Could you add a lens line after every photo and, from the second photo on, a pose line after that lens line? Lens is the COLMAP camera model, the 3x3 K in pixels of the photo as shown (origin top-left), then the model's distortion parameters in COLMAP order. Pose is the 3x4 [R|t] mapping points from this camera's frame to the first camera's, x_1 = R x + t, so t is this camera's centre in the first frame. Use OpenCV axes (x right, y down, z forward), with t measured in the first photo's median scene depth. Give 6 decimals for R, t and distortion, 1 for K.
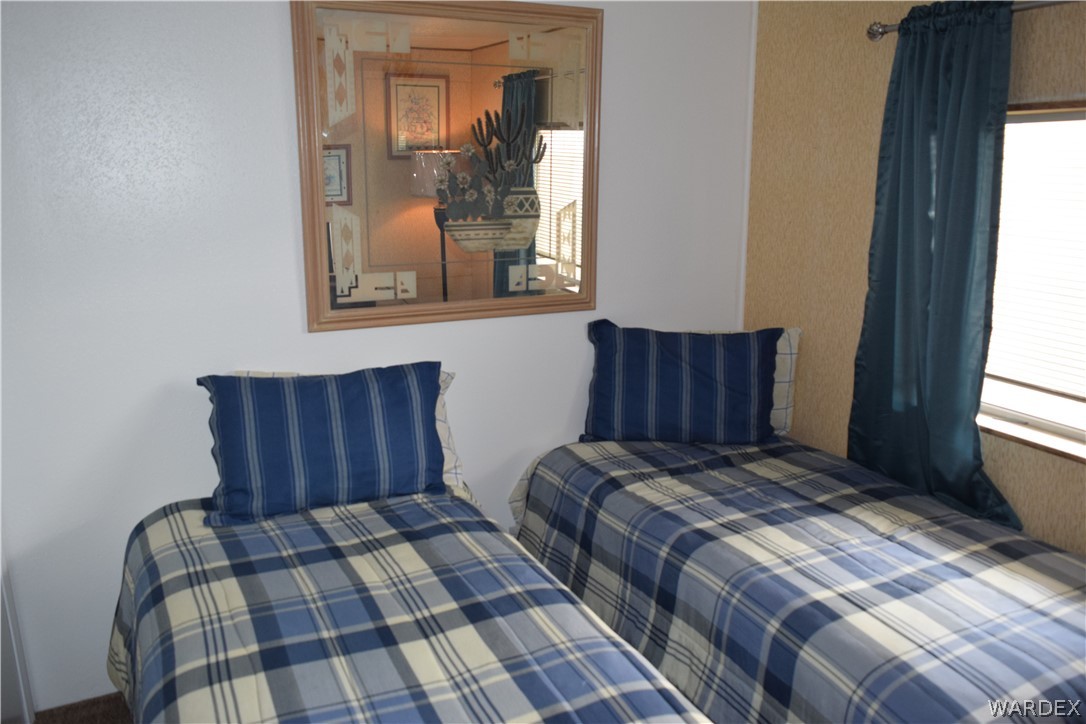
lens RADIAL K [[845.6, 0, 543.0], [0, 845.6, 362.0], [0, 0, 1]] dist [-0.018699, 0.012030]
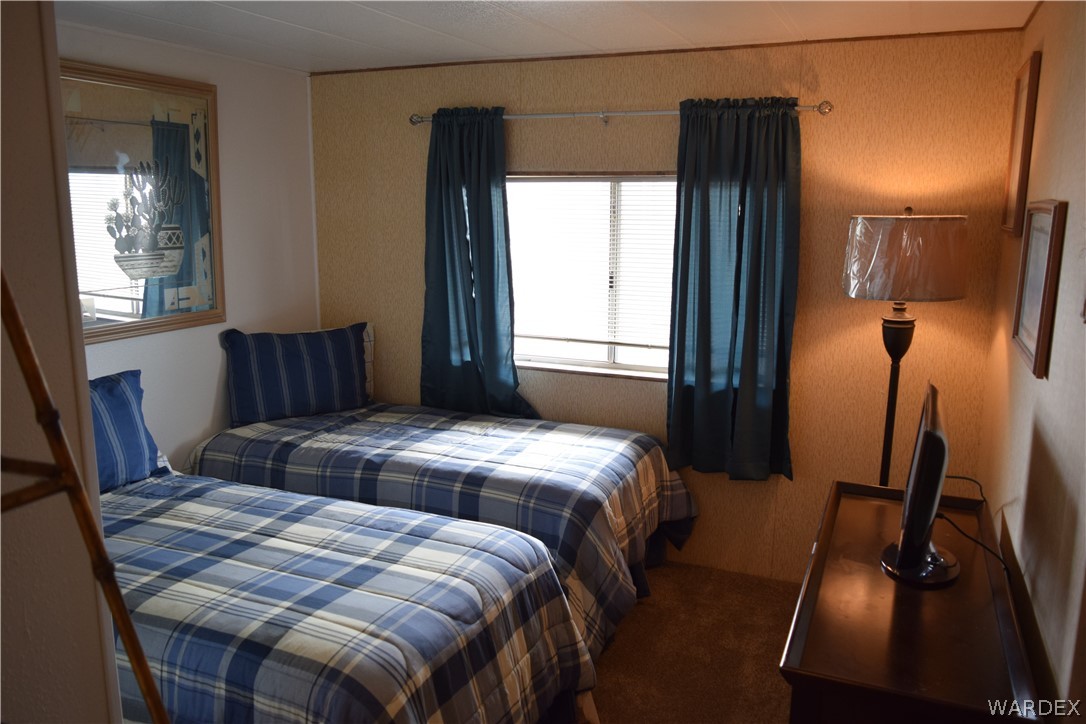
lens RADIAL K [[845.6, 0, 543.0], [0, 845.6, 362.0], [0, 0, 1]] dist [-0.018699, 0.012030]
pose [[0.748661, -0.116739, 0.652594, -0.480585], [0.144382, 0.989457, 0.011362, 0.058940], [-0.647040, 0.085717, 0.757623, -0.275353]]
